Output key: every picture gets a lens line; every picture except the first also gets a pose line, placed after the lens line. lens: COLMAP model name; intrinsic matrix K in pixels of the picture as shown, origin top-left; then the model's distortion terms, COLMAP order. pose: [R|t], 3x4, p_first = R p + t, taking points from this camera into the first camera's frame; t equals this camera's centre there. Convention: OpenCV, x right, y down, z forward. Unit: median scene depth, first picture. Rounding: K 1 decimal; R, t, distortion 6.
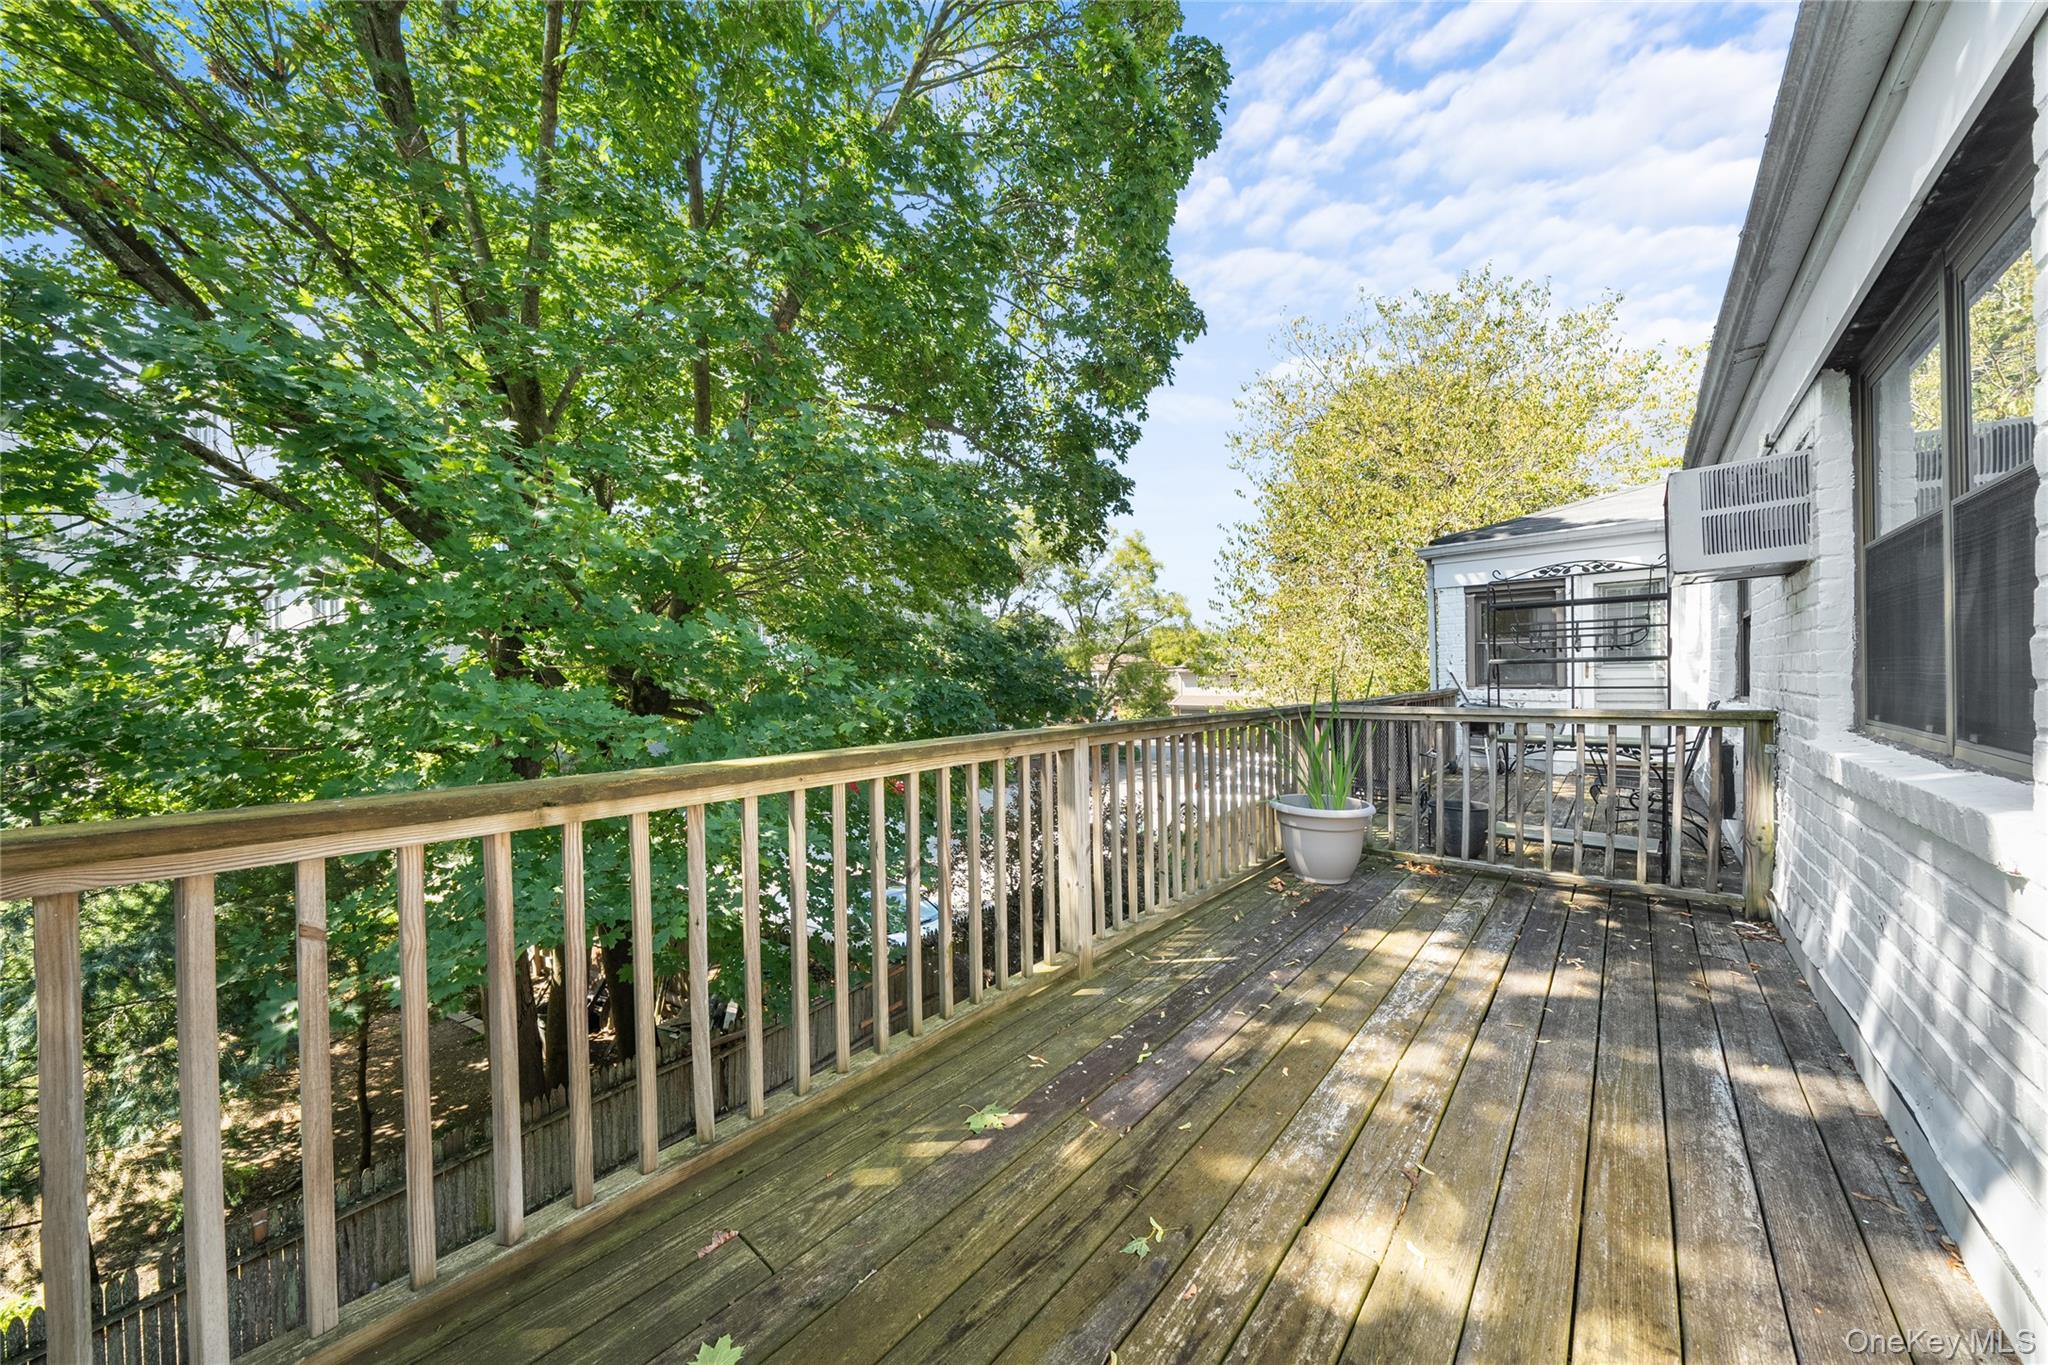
lens RADIAL K [[708.7, 0, 1017.1], [0, 708.7, 687.6], [0, 0, 1]] dist [-0.007919, -0.000053]
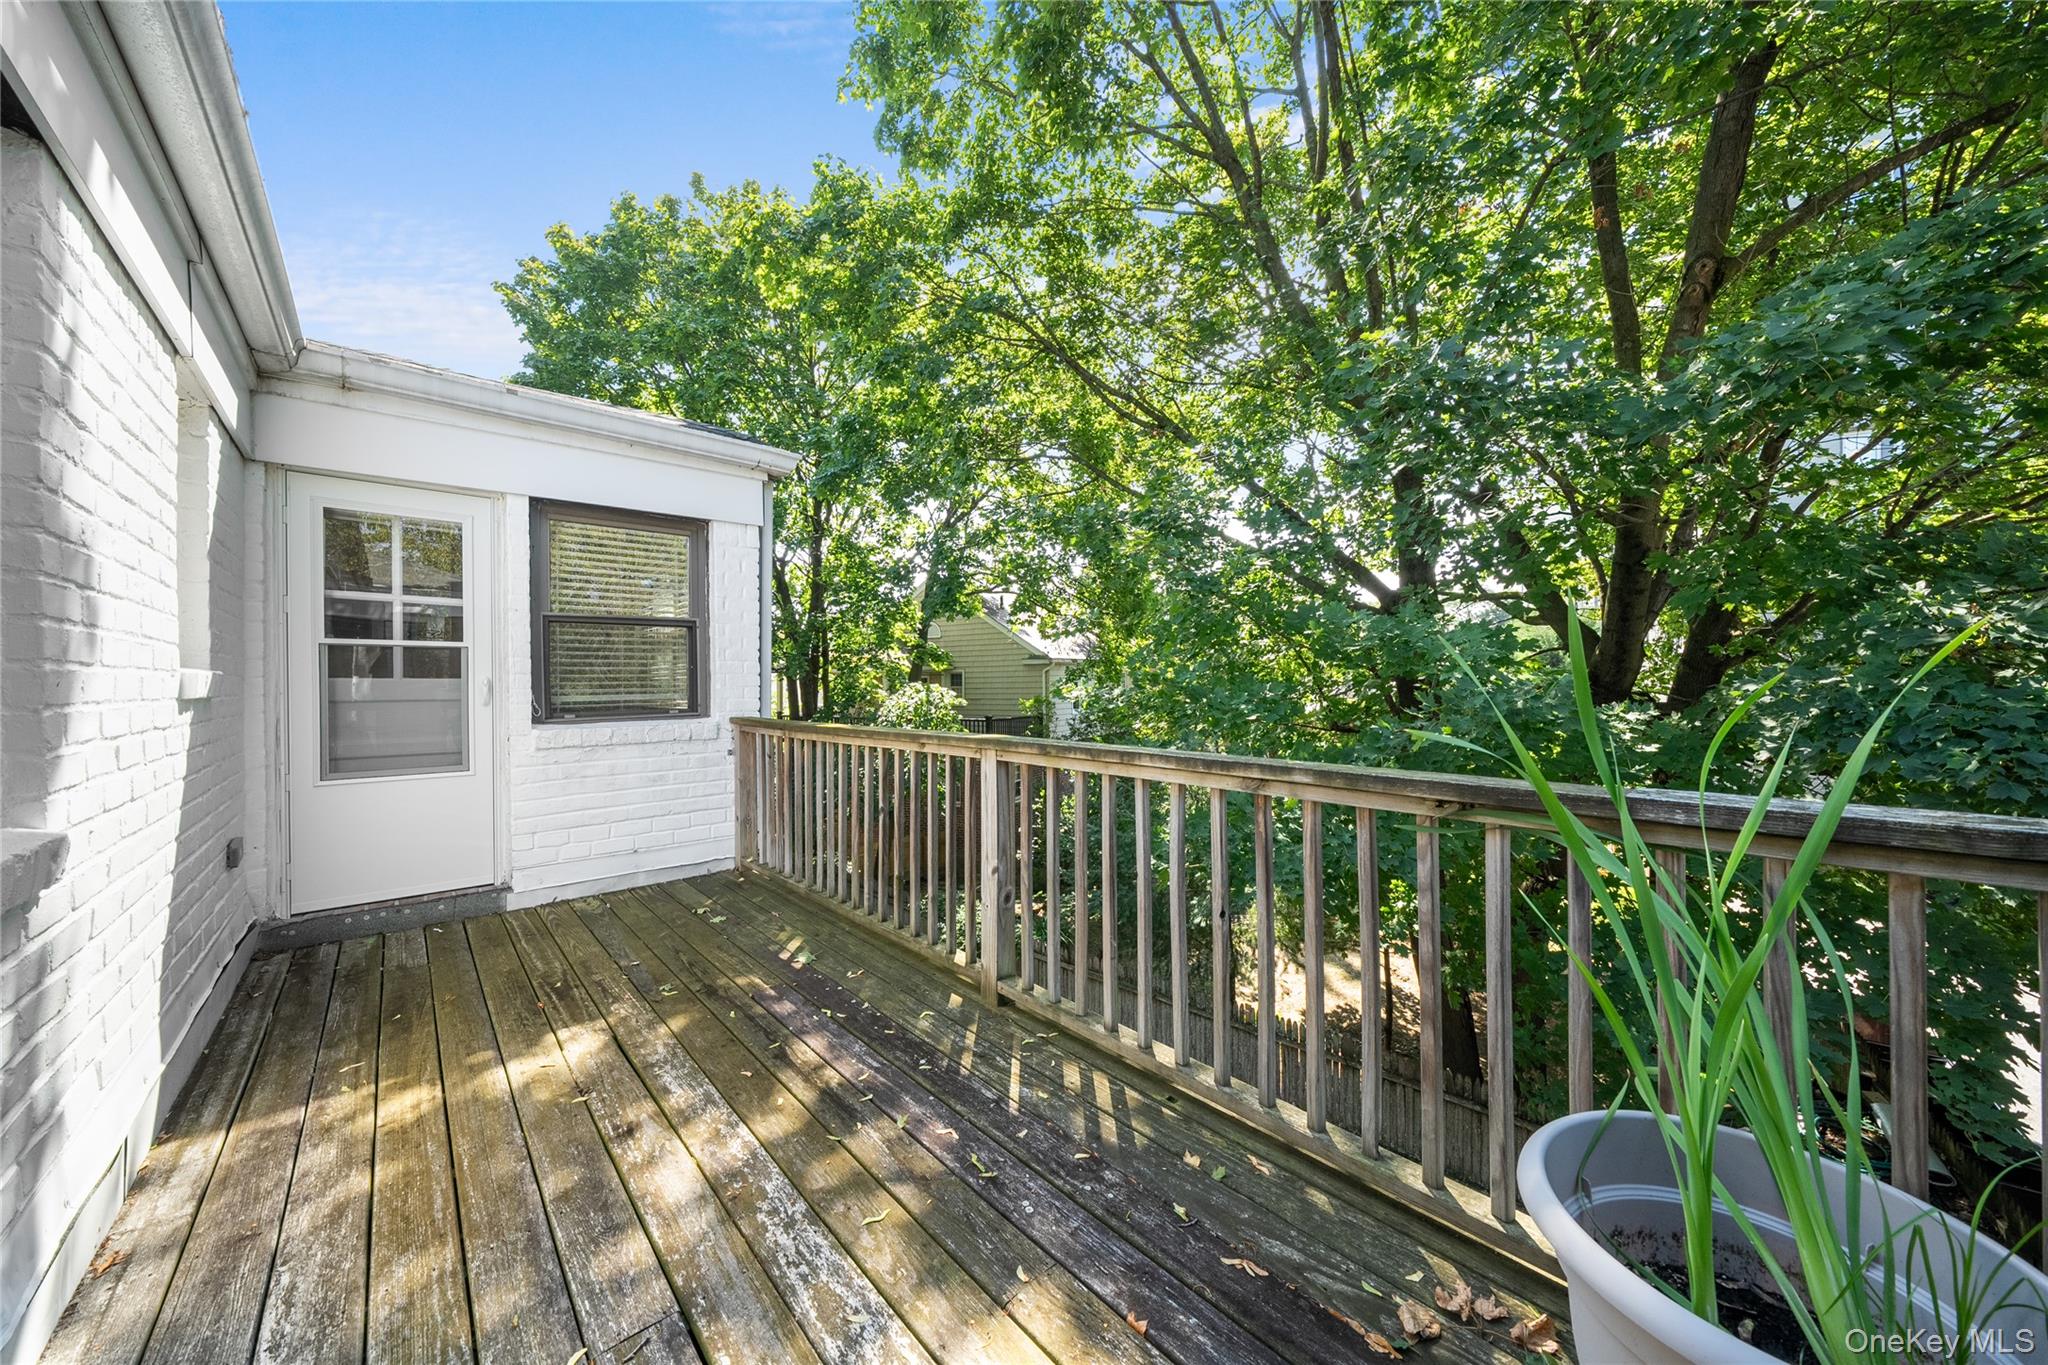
lens RADIAL K [[708.7, 0, 1017.1], [0, 708.7, 687.6], [0, 0, 1]] dist [-0.007919, -0.000053]
pose [[-0.140265, 0.015191, -0.989997, 1.285214], [-0.002823, 0.999872, 0.015742, -0.028852], [0.990110, 0.005003, -0.140205, 1.480592]]
